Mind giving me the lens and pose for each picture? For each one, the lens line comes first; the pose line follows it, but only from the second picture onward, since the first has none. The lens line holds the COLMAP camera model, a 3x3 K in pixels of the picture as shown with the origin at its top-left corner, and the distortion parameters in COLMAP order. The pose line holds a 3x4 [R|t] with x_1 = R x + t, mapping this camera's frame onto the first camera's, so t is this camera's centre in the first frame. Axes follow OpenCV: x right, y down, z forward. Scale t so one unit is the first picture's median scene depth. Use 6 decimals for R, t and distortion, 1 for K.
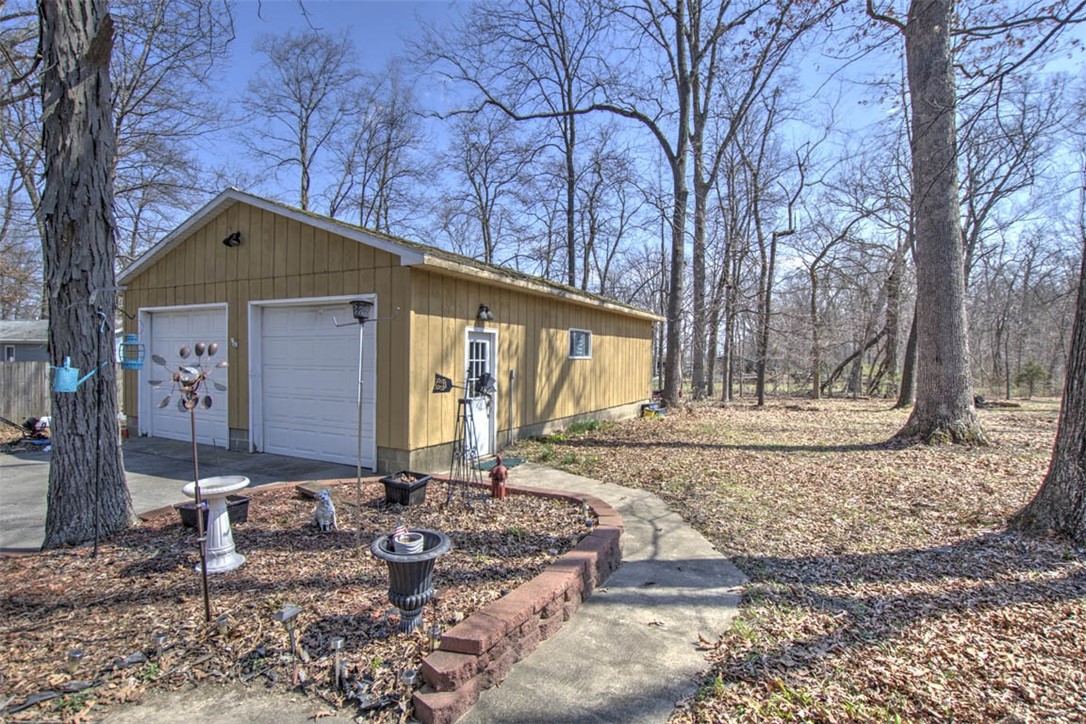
lens RADIAL K [[516.8, 0, 541.6], [0, 516.8, 362.2], [0, 0, 1]] dist [0.006447, 0.000620]
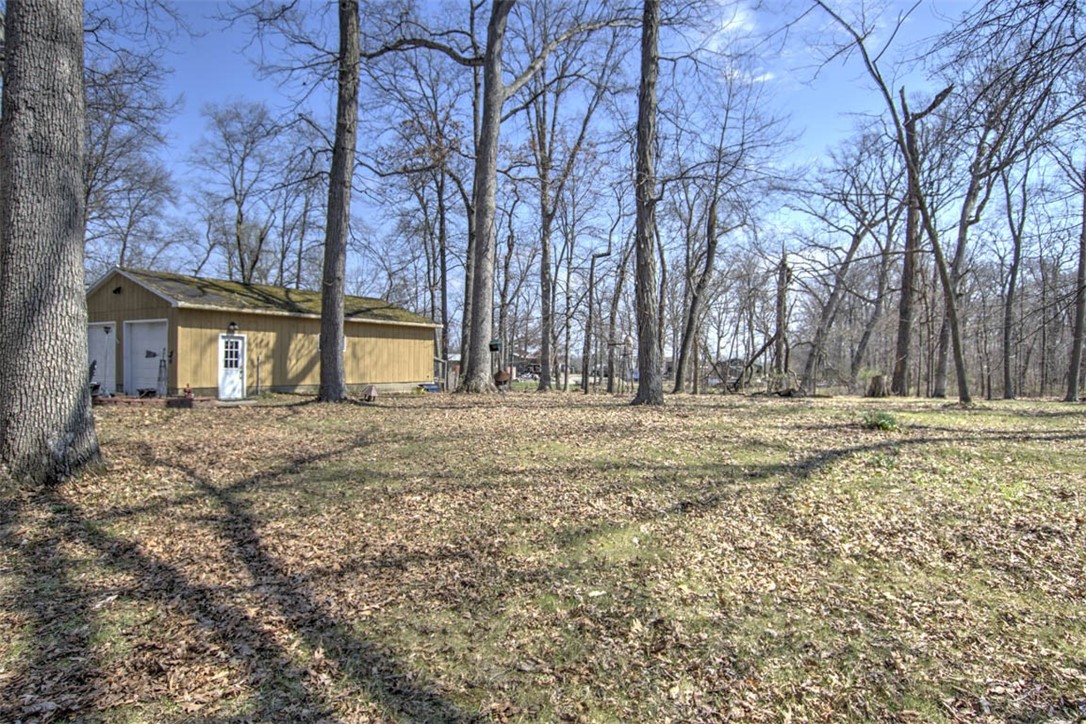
lens RADIAL K [[601.7, 0, 544.3], [0, 601.7, 359.7], [0, 0, 1]] dist [0.013485, 0.001058]
pose [[0.996007, 0.006837, -0.089013, 1.292772], [-0.008377, 0.999821, -0.016943, 0.063533], [0.088881, 0.017621, 0.995886, -1.224870]]
